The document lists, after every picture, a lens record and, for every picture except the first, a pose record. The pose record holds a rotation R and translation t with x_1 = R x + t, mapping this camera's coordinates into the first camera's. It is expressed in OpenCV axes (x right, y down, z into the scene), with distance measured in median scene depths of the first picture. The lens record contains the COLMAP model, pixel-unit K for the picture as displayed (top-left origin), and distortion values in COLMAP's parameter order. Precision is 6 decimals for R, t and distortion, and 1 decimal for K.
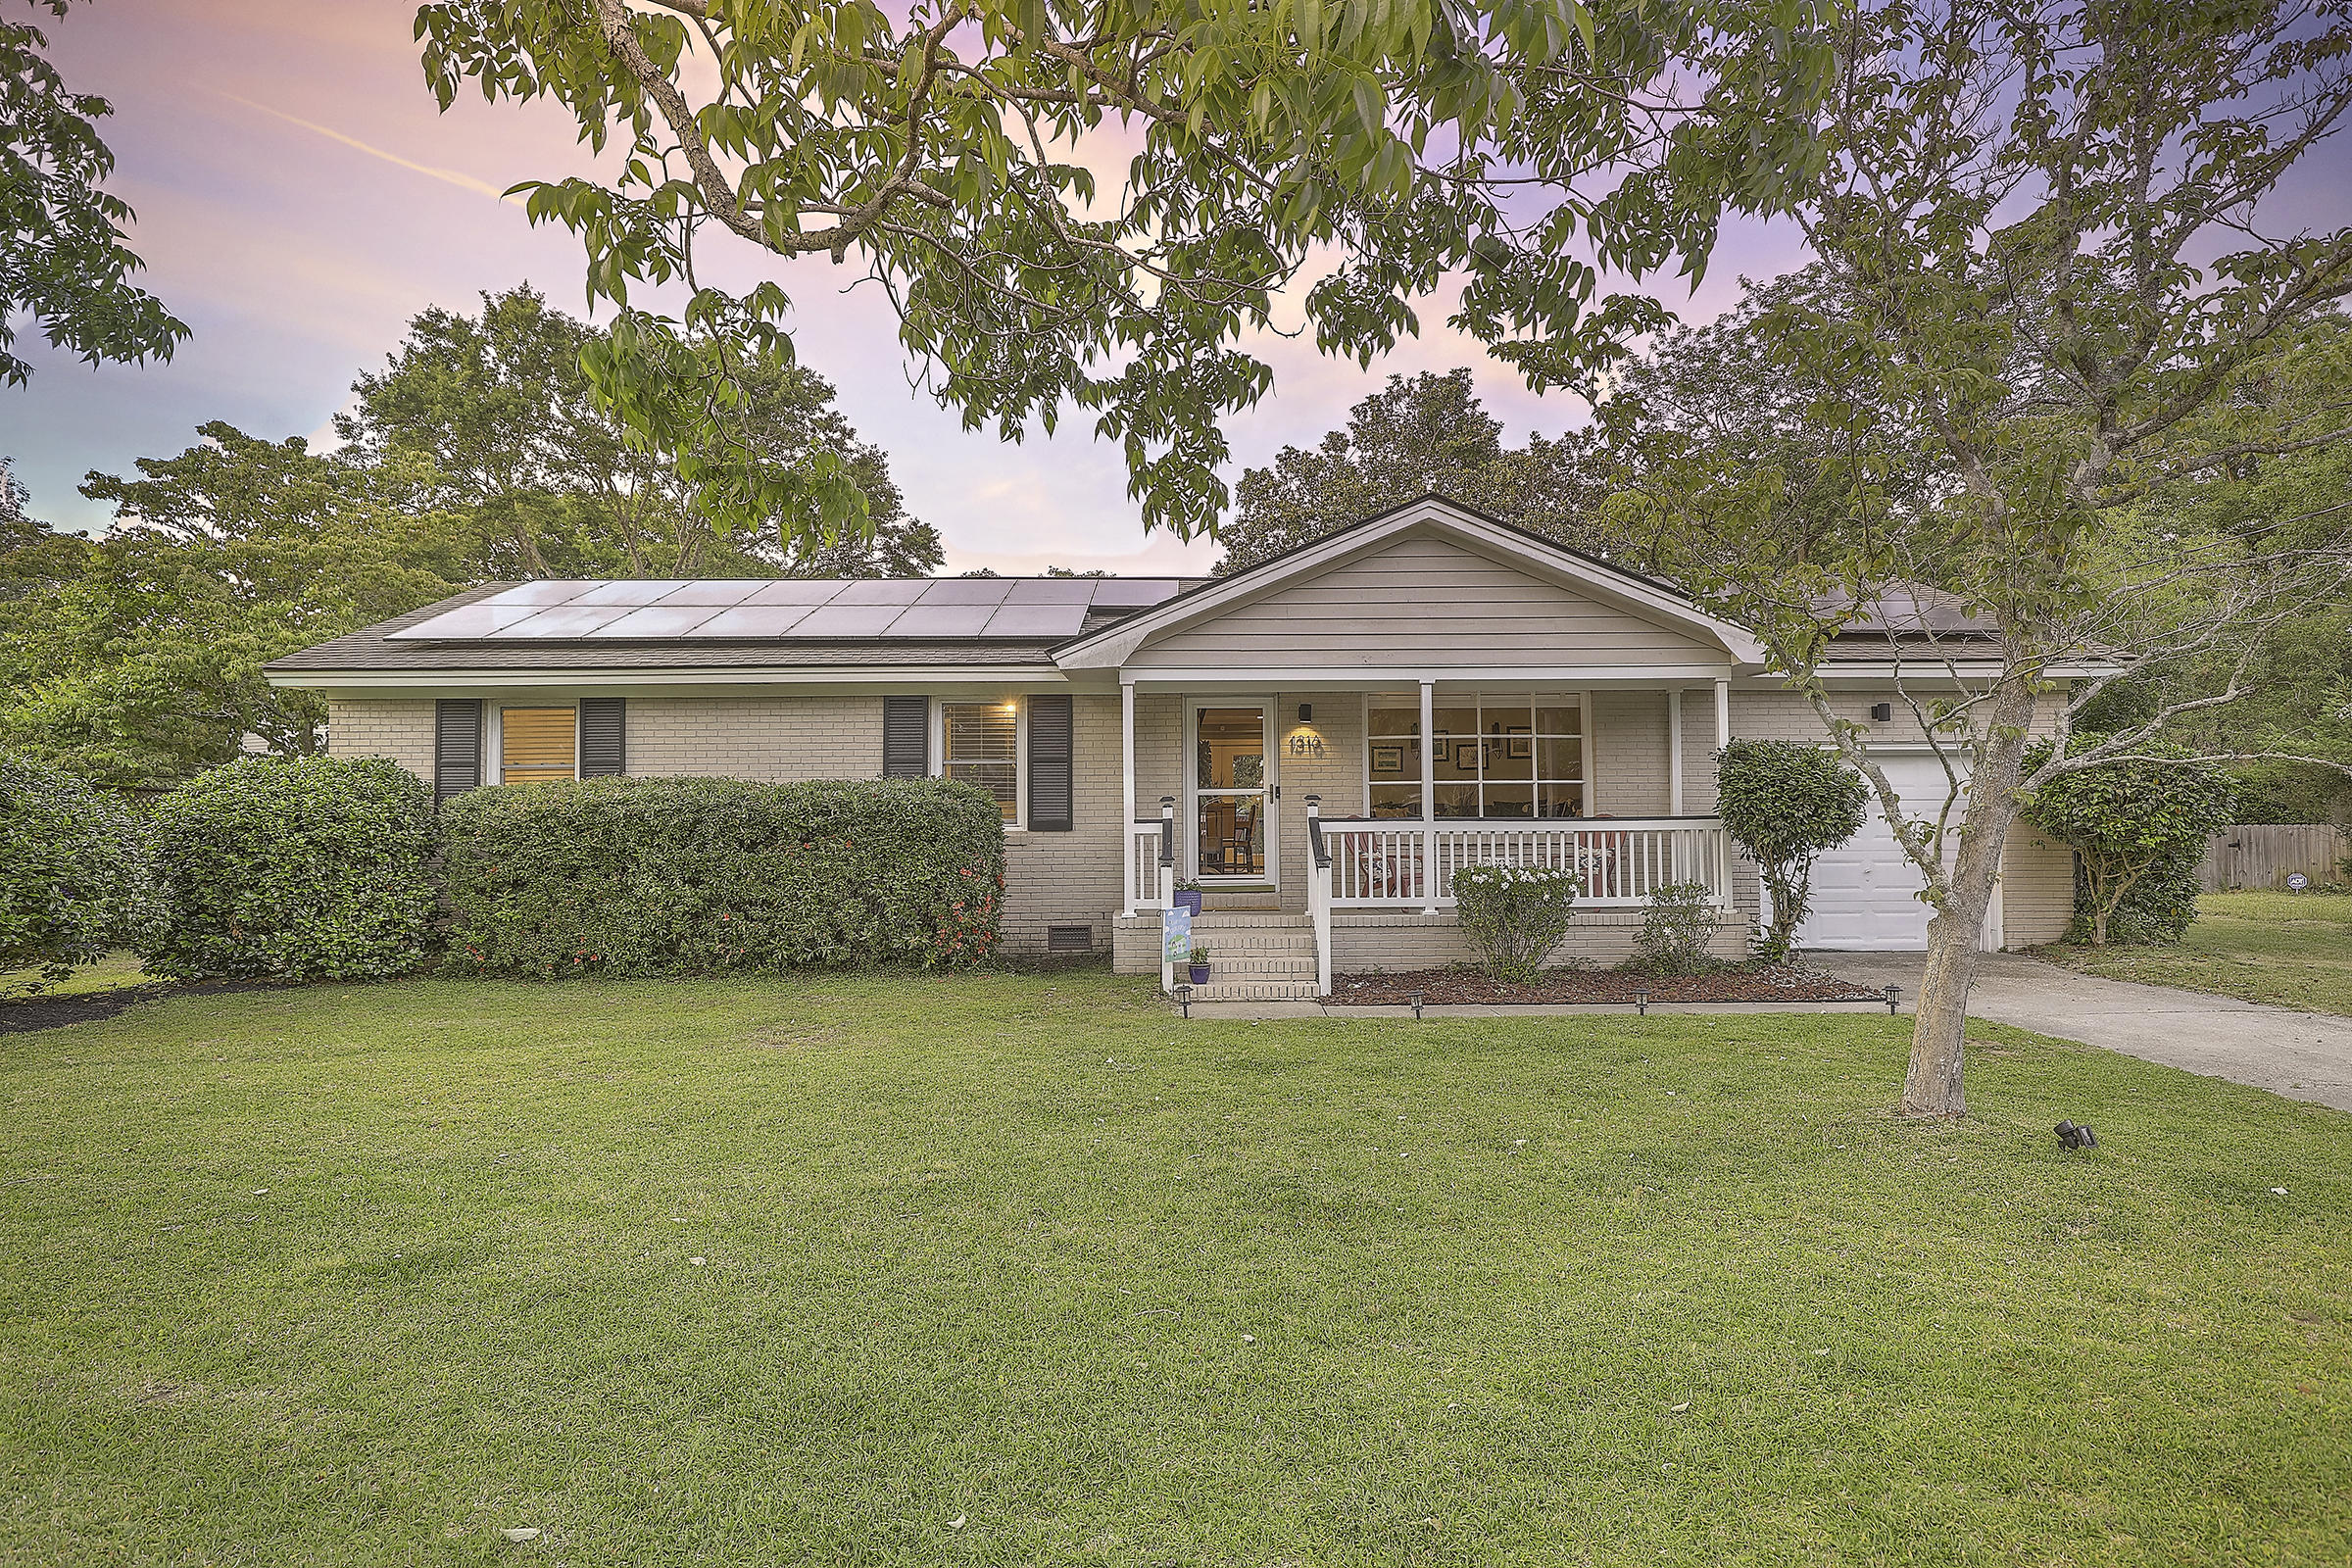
lens RADIAL K [[1345.6, 0, 1175.4], [0, 1345.6, 788.1], [0, 0, 1]] dist [0.002833, 0.000603]
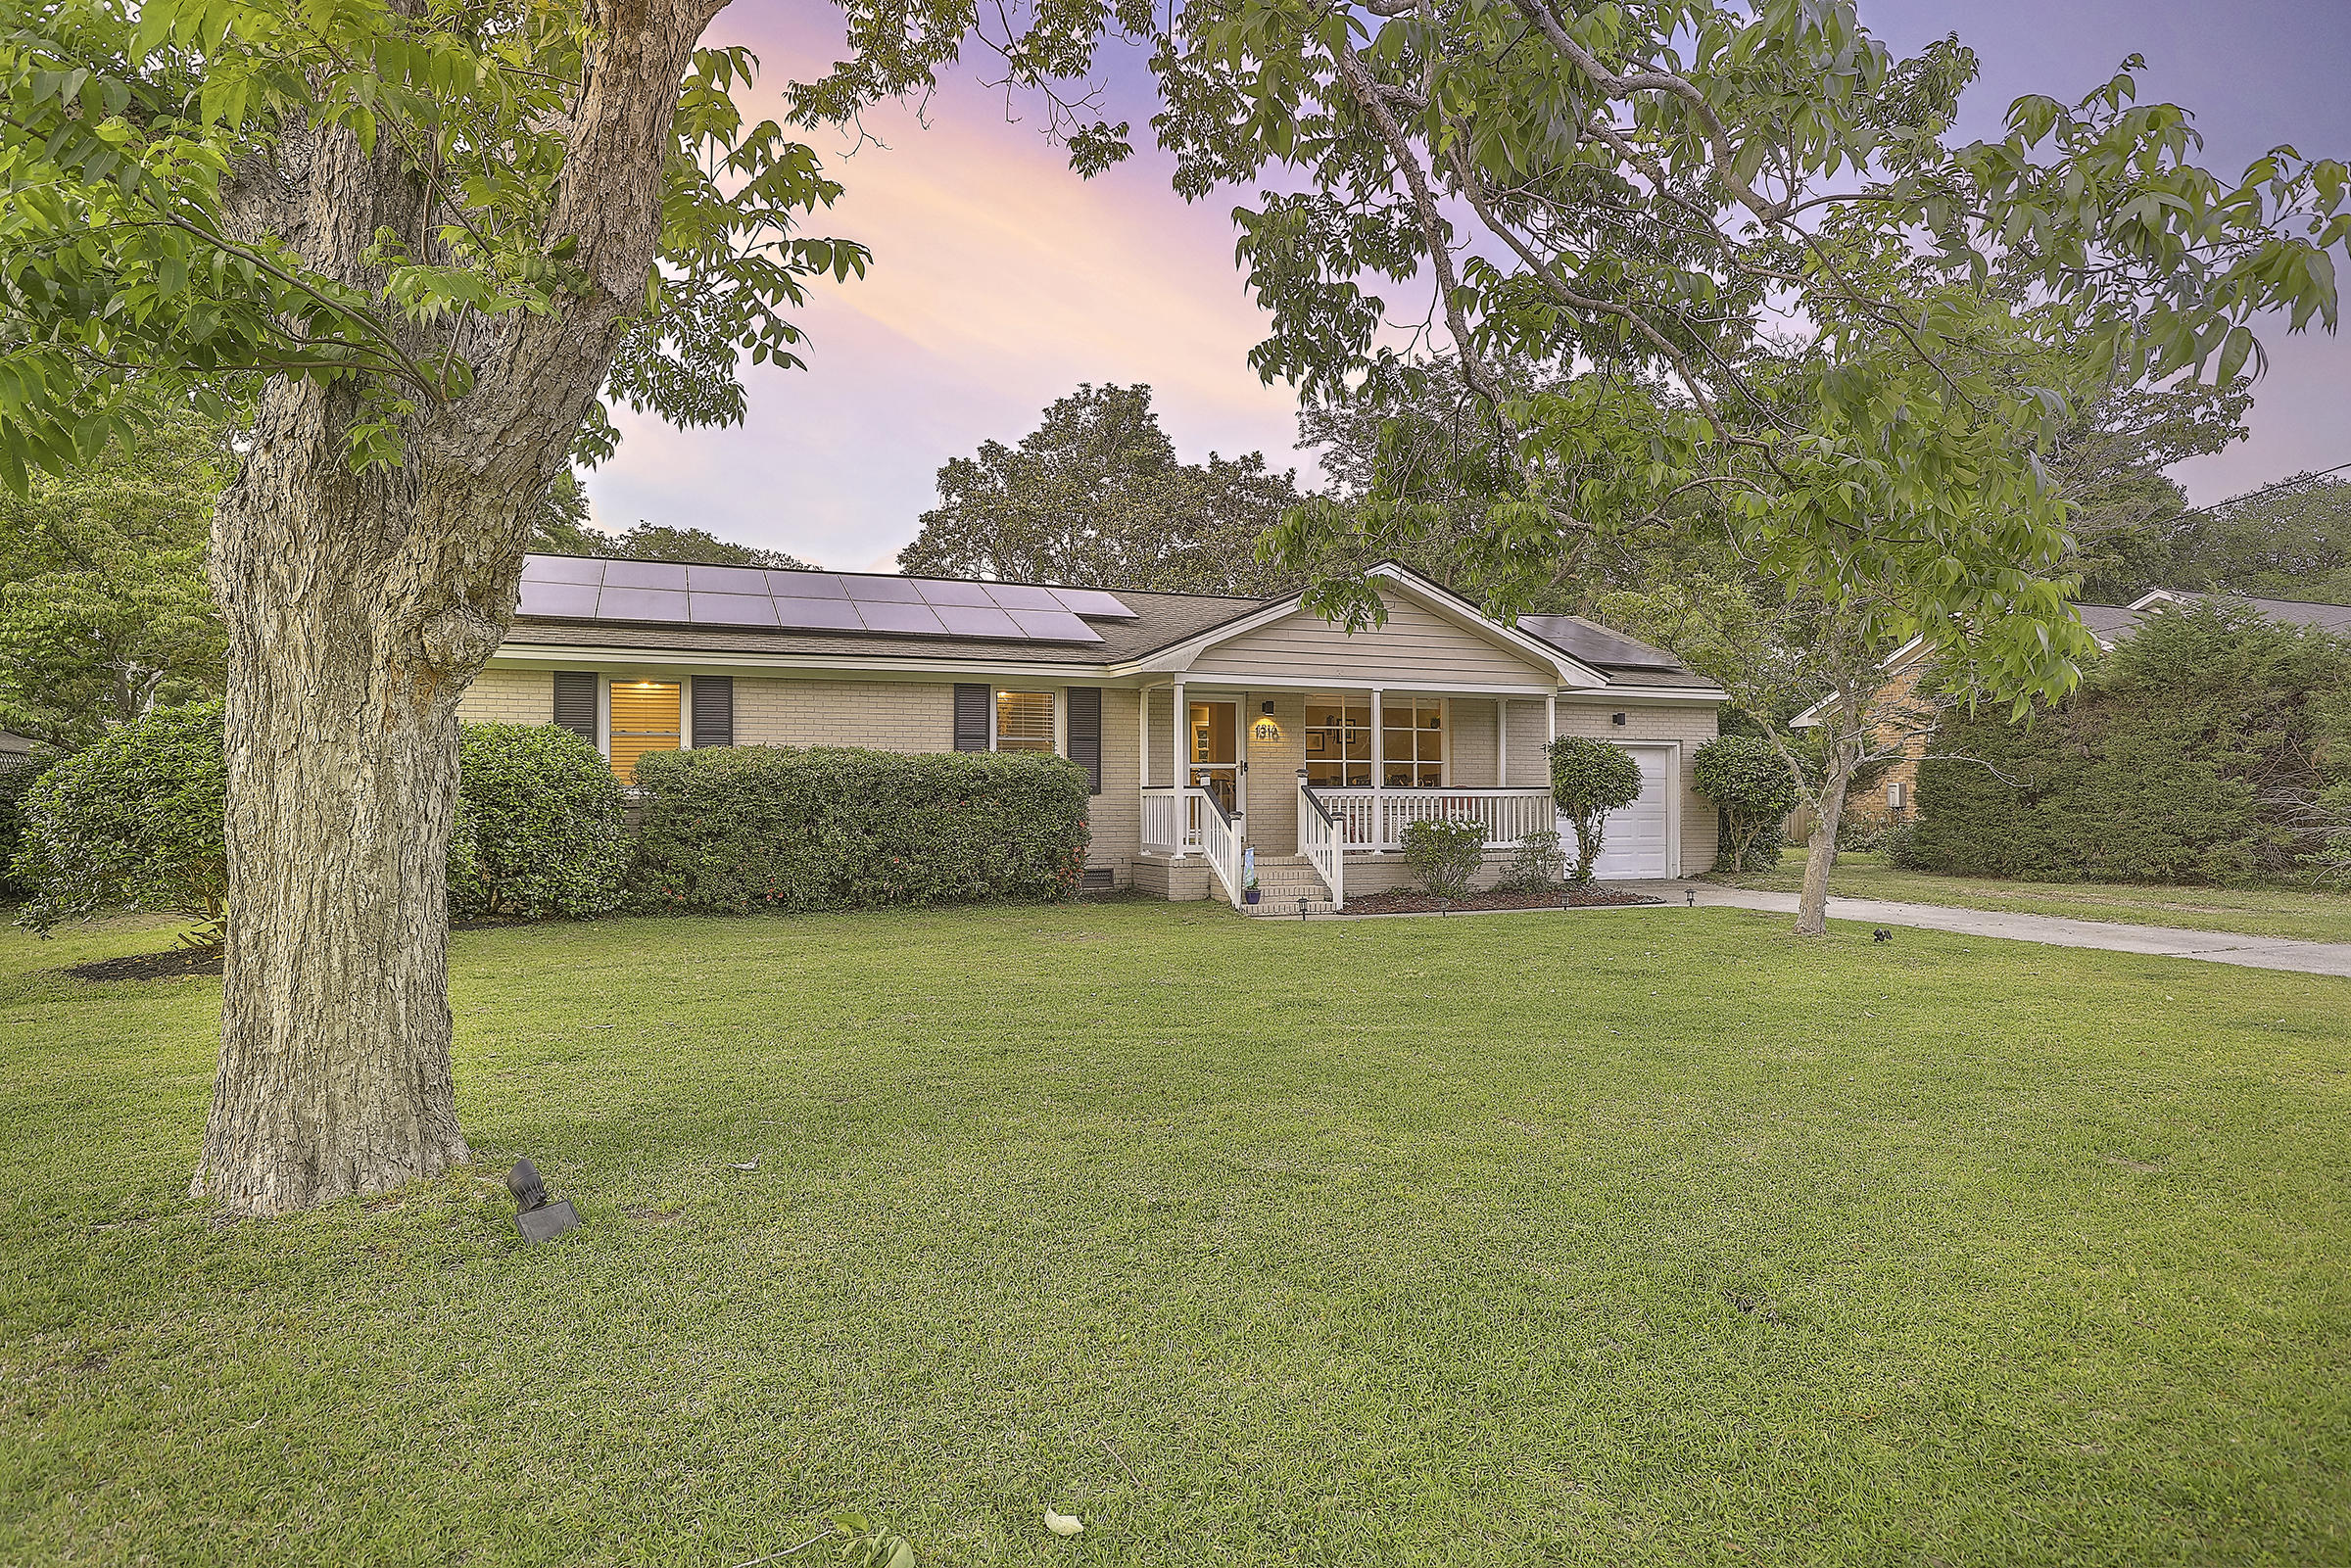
lens RADIAL K [[1421.0, 0, 1176.1], [0, 1421.0, 784.8], [0, 0, 1]] dist [0.003400, -0.000366]
pose [[0.929443, 0.010199, 0.368824, -0.539268], [-0.016358, 0.999774, 0.013574, 0.003509], [-0.368602, -0.018650, 0.929400, -0.297136]]
